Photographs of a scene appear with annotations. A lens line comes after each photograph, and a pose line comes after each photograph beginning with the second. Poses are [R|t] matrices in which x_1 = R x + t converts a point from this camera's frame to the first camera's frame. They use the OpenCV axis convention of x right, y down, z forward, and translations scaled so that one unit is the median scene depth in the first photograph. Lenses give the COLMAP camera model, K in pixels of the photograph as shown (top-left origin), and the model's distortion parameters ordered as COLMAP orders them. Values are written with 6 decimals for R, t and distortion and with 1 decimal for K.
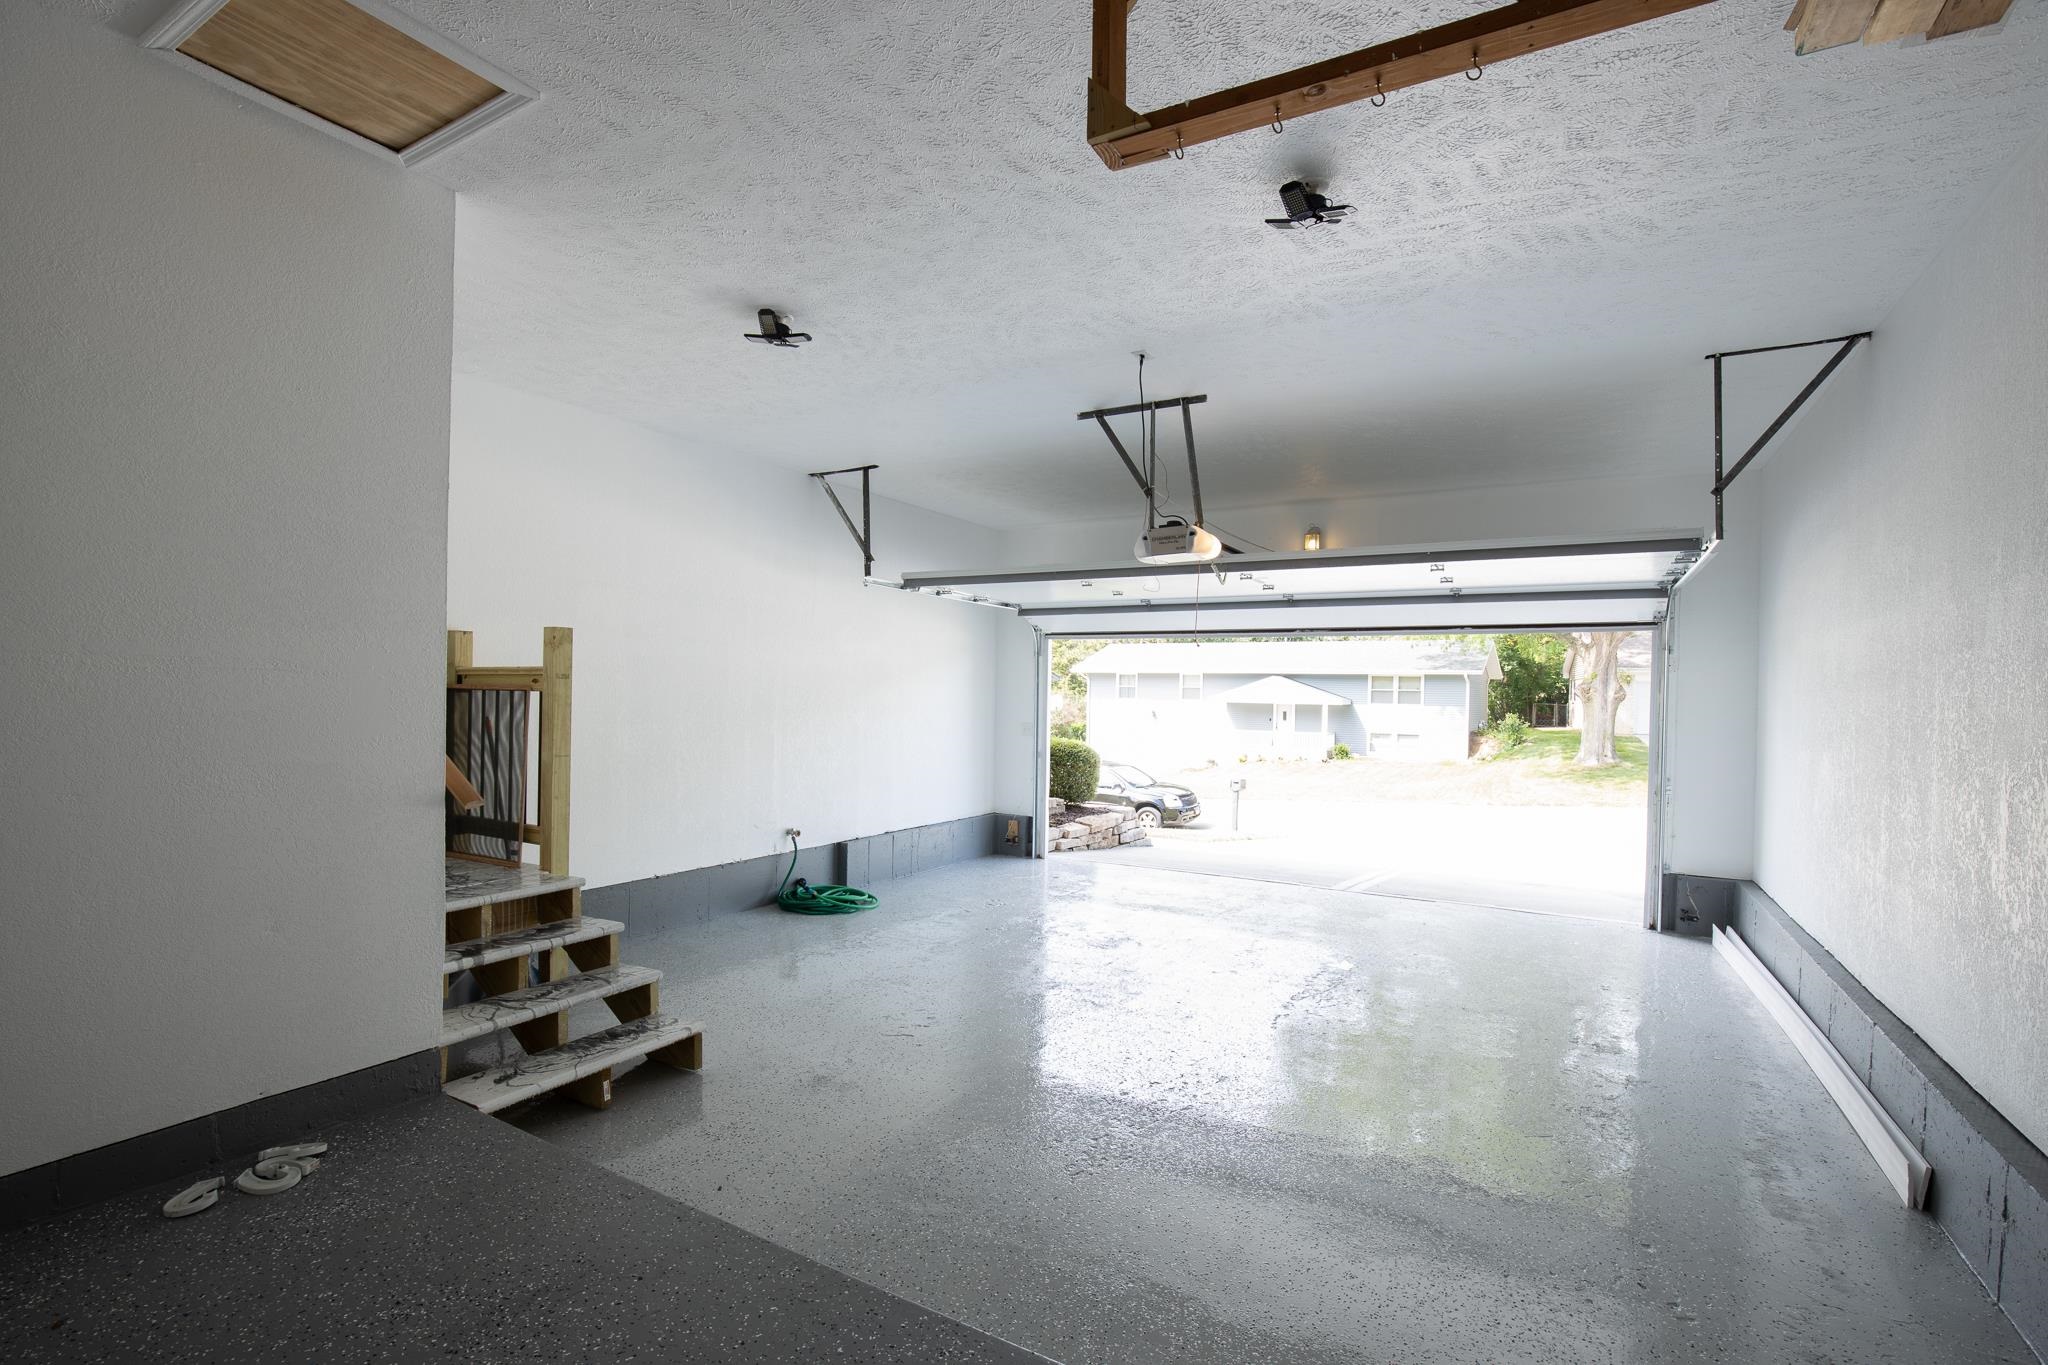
lens RADIAL K [[933.8, 0, 1025.2], [0, 933.8, 682.2], [0, 0, 1]] dist [-0.023092, 0.001158]
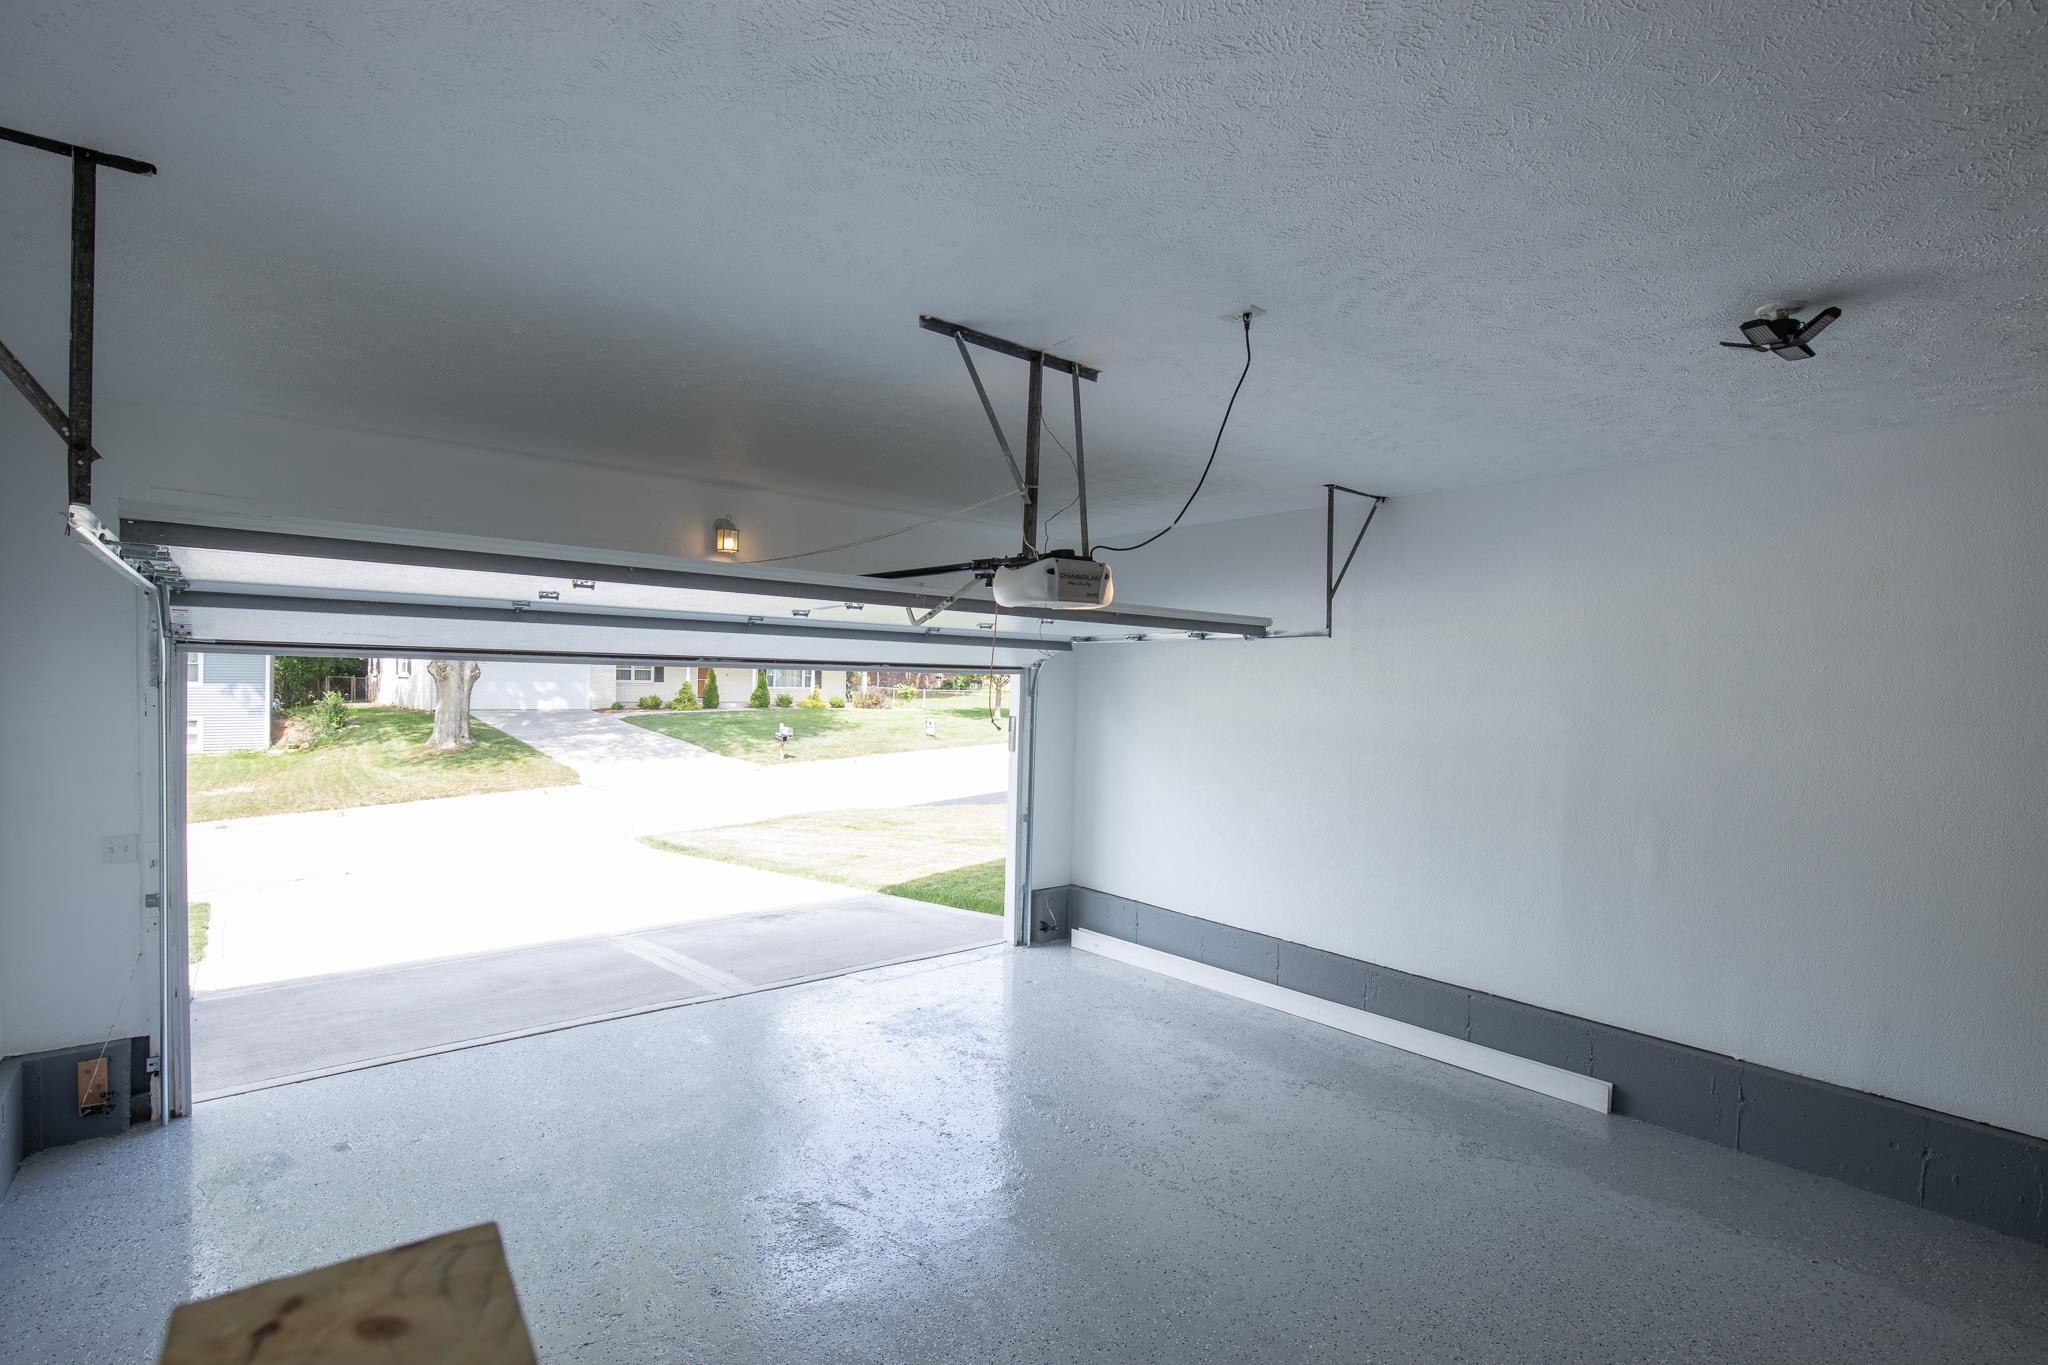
lens RADIAL K [[933.8, 0, 1025.0], [0, 933.8, 695.4], [0, 0, 1]] dist [-0.023092, 0.001158]
pose [[0.347959, -0.024348, 0.937194, -0.259975], [-0.026952, 0.998990, 0.035960, -0.051873], [-0.937122, -0.037772, 0.346951, 0.442571]]
